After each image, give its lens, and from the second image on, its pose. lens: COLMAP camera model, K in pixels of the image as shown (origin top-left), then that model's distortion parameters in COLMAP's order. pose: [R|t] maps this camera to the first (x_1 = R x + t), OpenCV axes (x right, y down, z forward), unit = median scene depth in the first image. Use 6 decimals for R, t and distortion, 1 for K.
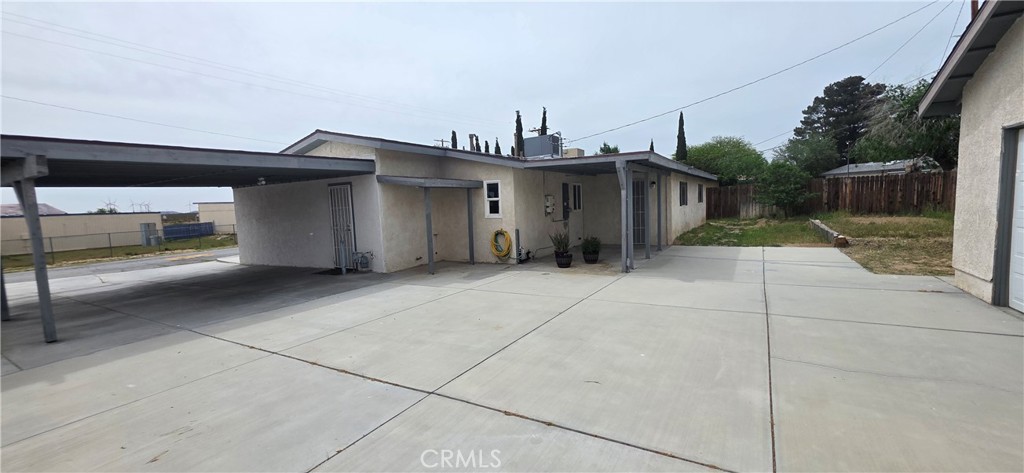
lens RADIAL K [[410.2, 0, 513.8], [0, 410.2, 237.6], [0, 0, 1]] dist [0.001864, -0.000405]
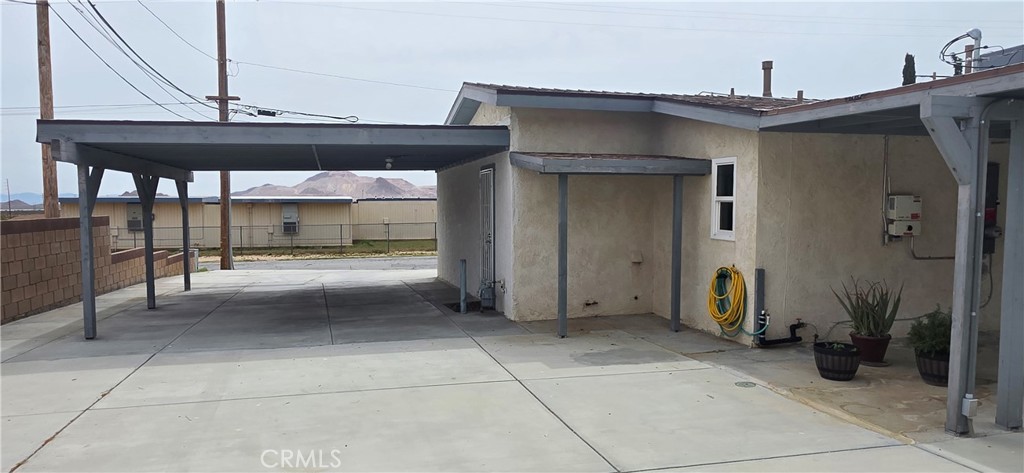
lens RADIAL K [[680.3, 0, 510.3], [0, 680.3, 239.5], [0, 0, 1]] dist [0.008959, 0.000609]
pose [[0.710278, 0.073272, -0.700097, 0.325255], [-0.085266, 0.996200, 0.017757, -0.041680], [0.698738, 0.047082, 0.713827, 0.288601]]
